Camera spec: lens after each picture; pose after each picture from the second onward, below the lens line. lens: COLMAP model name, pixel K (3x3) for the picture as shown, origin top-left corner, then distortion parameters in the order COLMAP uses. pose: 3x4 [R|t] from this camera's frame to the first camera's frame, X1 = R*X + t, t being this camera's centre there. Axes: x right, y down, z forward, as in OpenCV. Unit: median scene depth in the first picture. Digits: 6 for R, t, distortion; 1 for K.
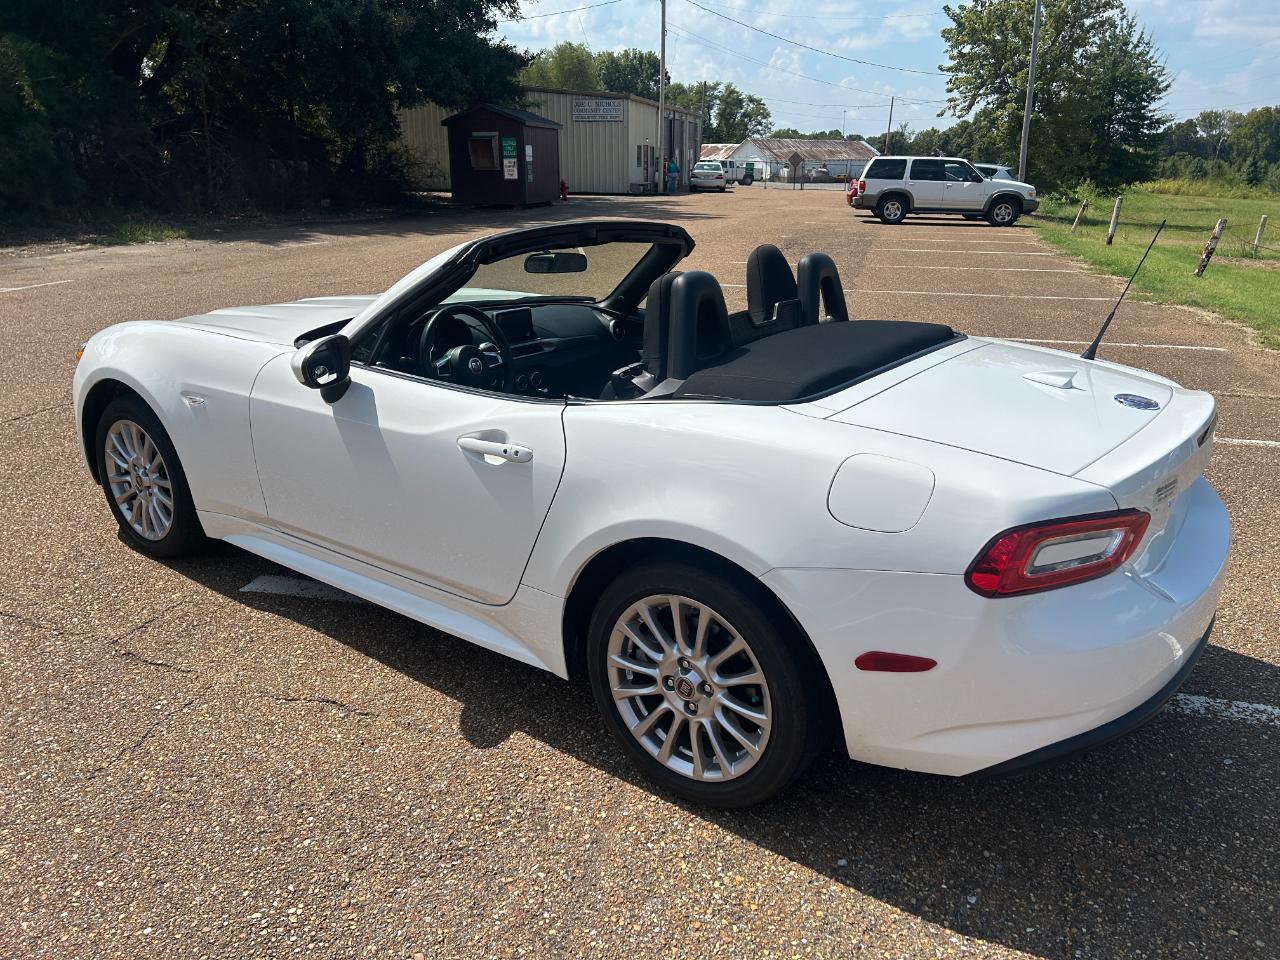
lens RADIAL K [[942.2, 0, 642.4], [0, 942.2, 479.2], [0, 0, 1]] dist [0.054791, -0.059305]
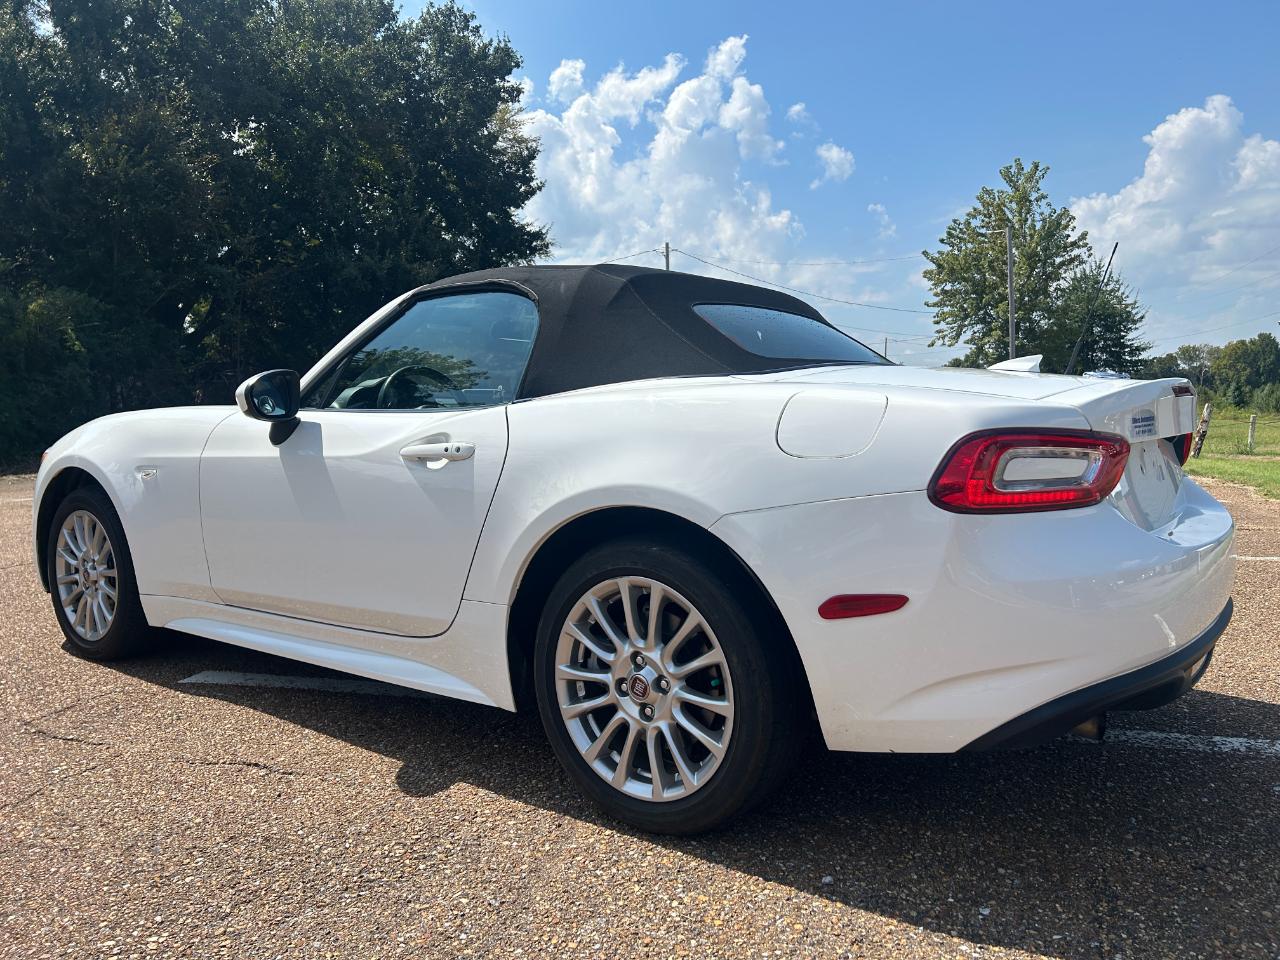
lens RADIAL K [[942.2, 0, 652.8], [0, 942.2, 474.4], [0, 0, 1]] dist [0.054791, -0.059305]
pose [[0.999549, -0.029741, -0.004169, 0.064774], [0.027815, 0.969149, -0.244901, 0.234696], [0.011324, 0.244674, 0.969539, 0.094290]]
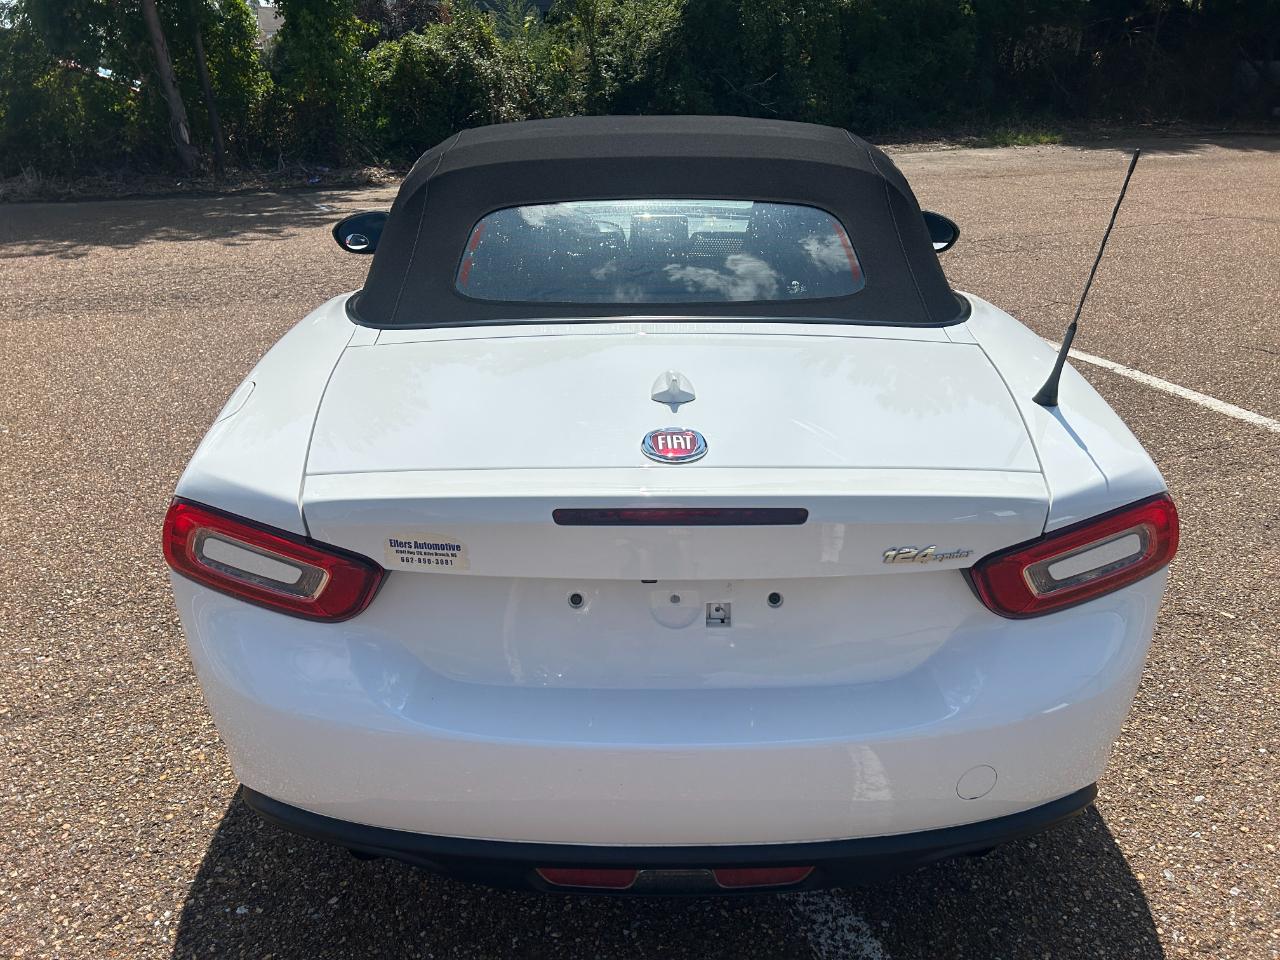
lens RADIAL K [[942.2, 0, 643.0], [0, 942.2, 480.9], [0, 0, 1]] dist [0.054791, -0.059305]
pose [[0.600176, 0.310630, -0.737087, 0.946177], [-0.243381, 0.948737, 0.201652, -0.171867], [0.761941, 0.058366, 0.645011, 0.602360]]
